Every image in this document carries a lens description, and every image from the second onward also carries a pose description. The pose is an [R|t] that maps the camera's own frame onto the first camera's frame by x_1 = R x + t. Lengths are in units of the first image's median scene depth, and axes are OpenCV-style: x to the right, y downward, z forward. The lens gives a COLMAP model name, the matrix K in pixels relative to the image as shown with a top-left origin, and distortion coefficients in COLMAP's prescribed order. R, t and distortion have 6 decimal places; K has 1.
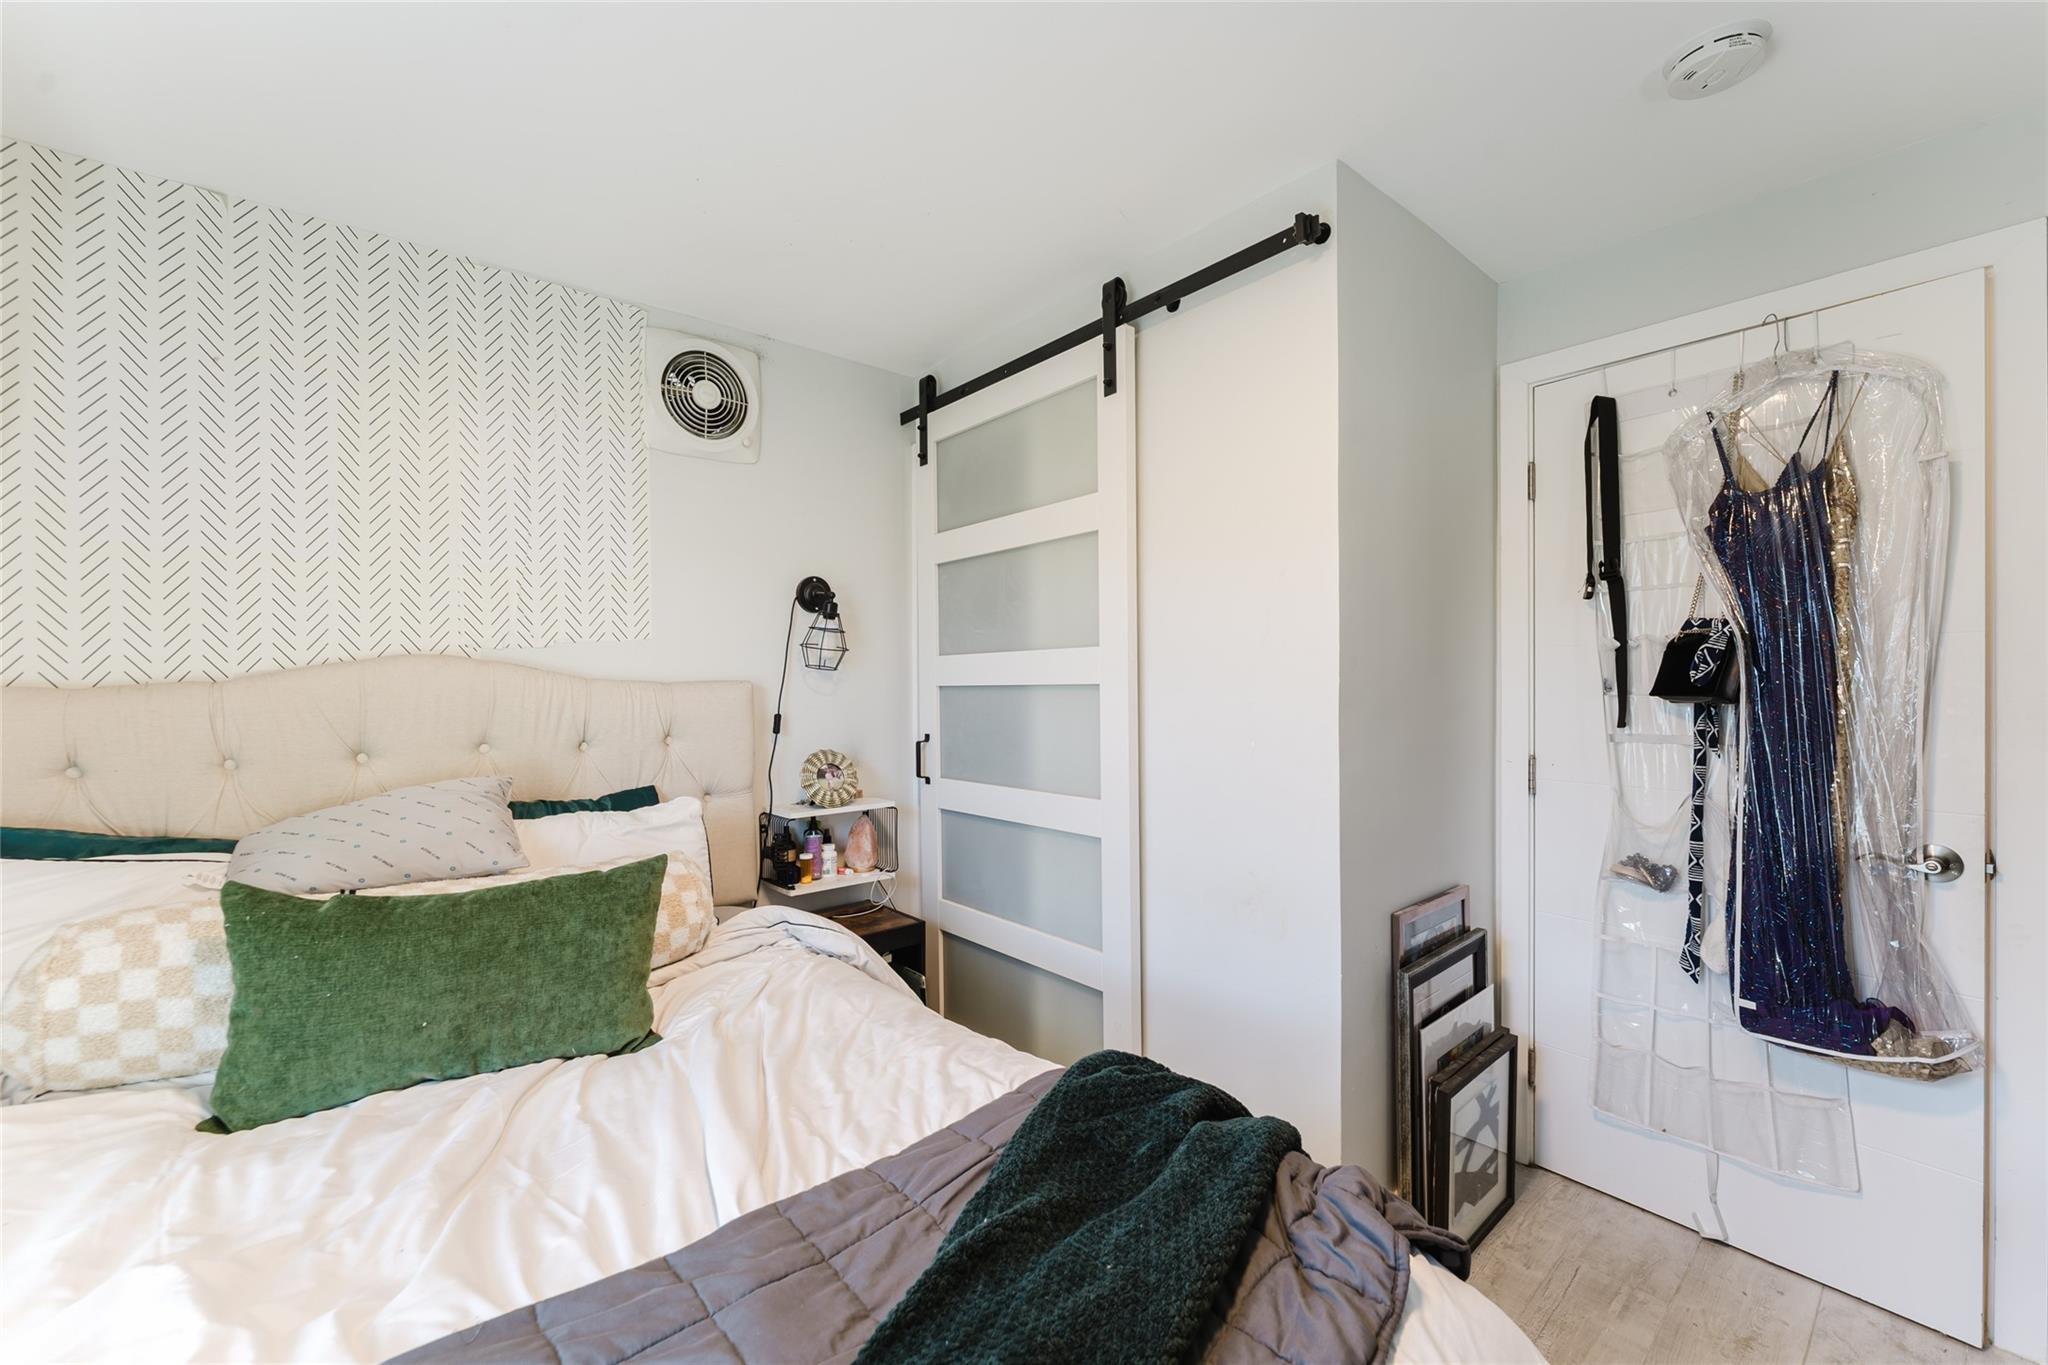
lens RADIAL K [[823.7, 0, 1021.8], [0, 823.7, 699.7], [0, 0, 1]] dist [-0.001366, 0.000002]
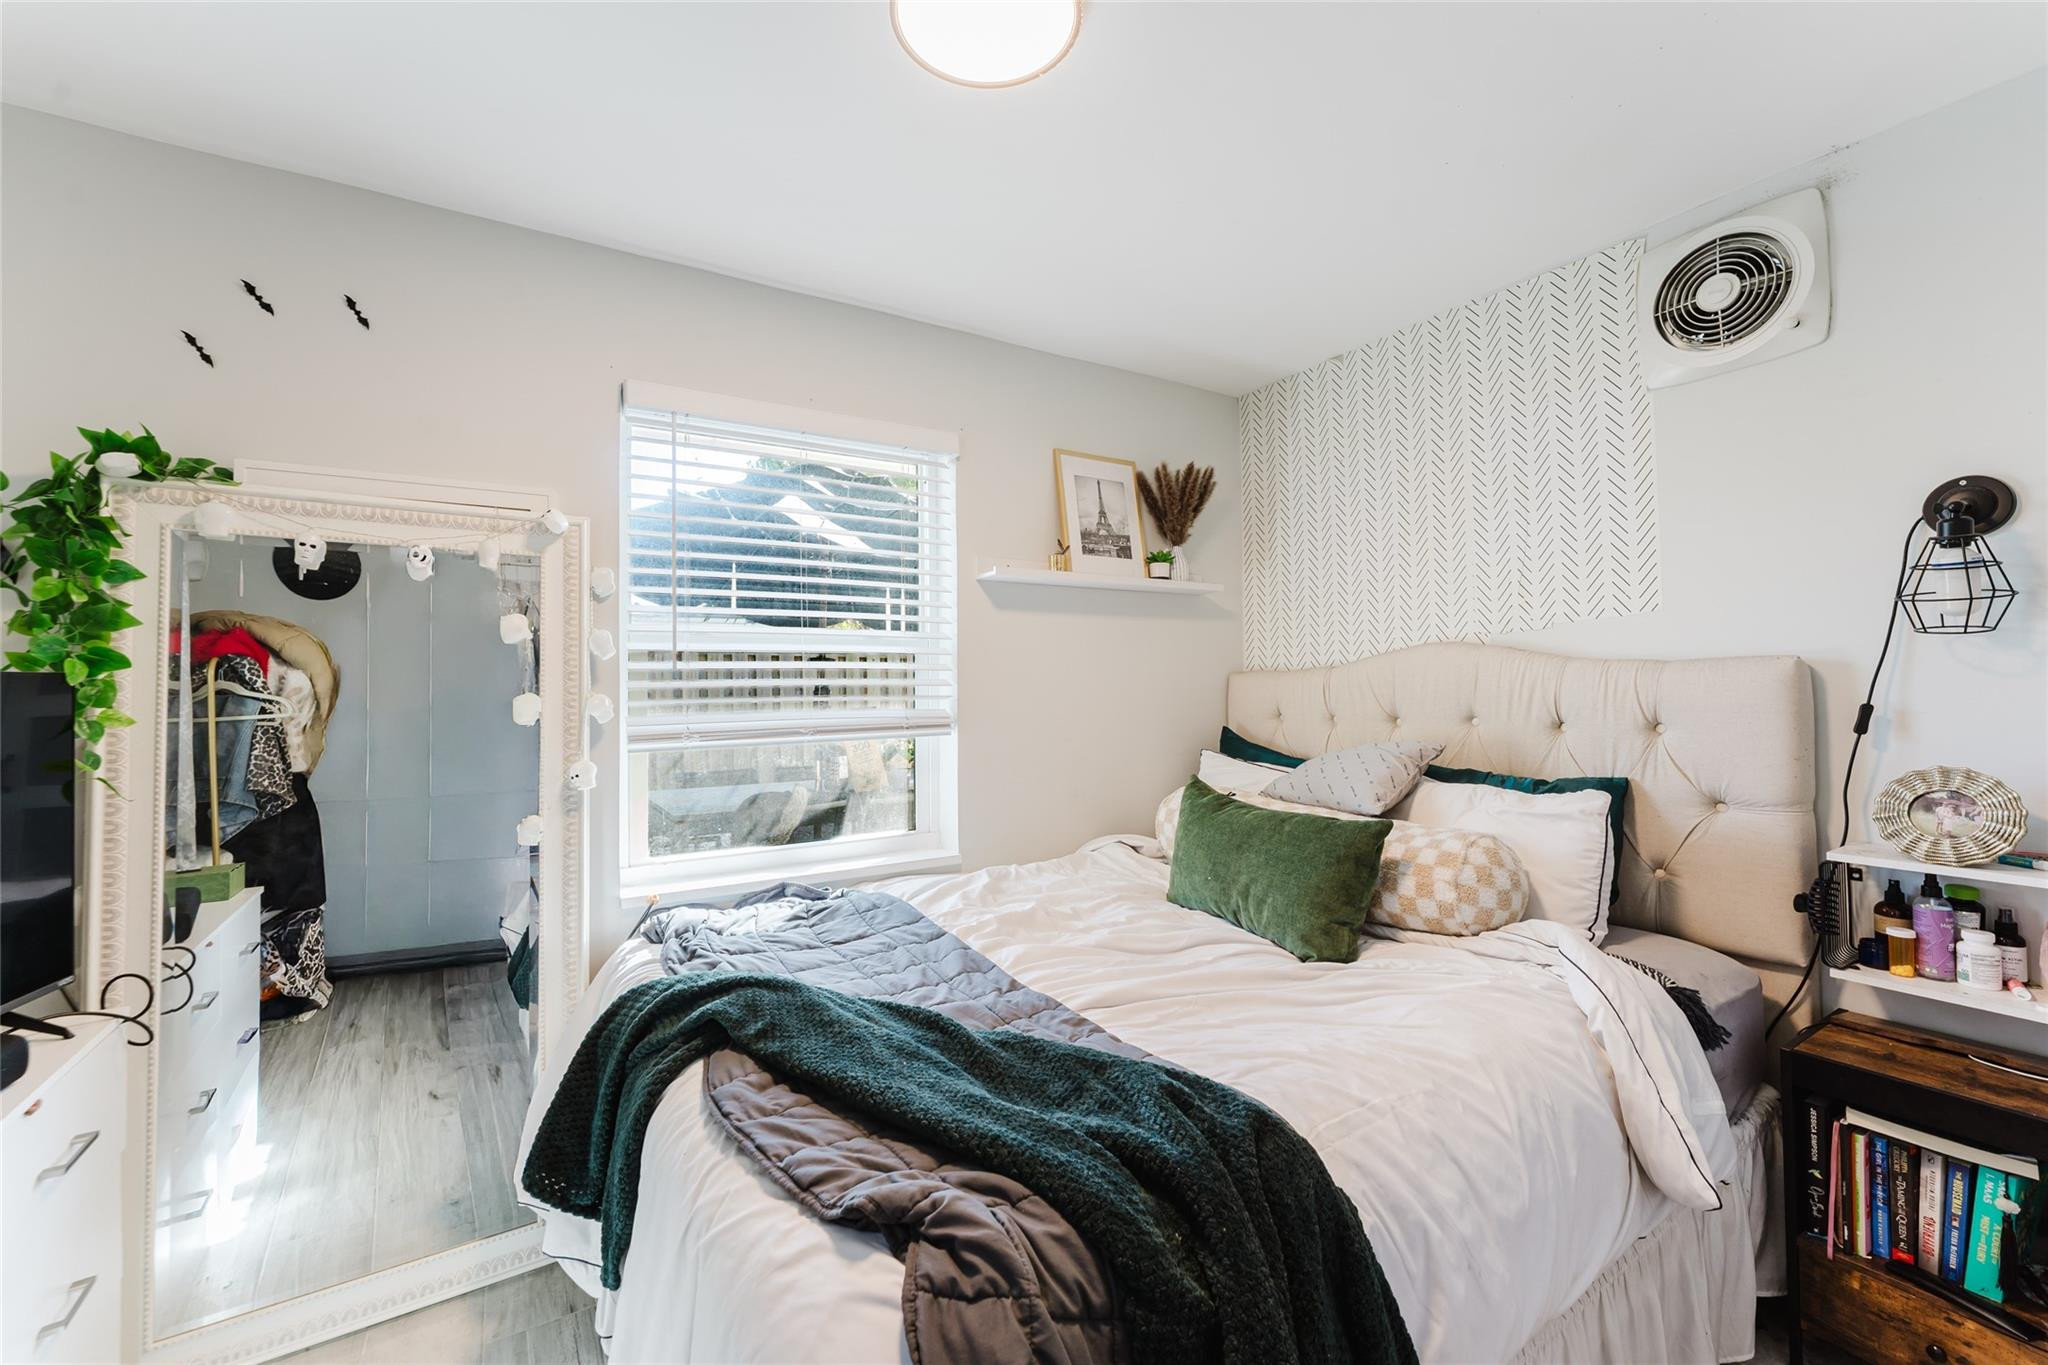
lens RADIAL K [[826.7, 0, 1024.0], [0, 826.7, 682.5], [0, 0, 1]] dist [0.000944, 0.000142]
pose [[-0.145689, 0.009665, -0.989283, 0.517971], [-0.007713, 0.999911, 0.010904, -0.002288], [0.989300, 0.009219, -0.145601, 0.483475]]
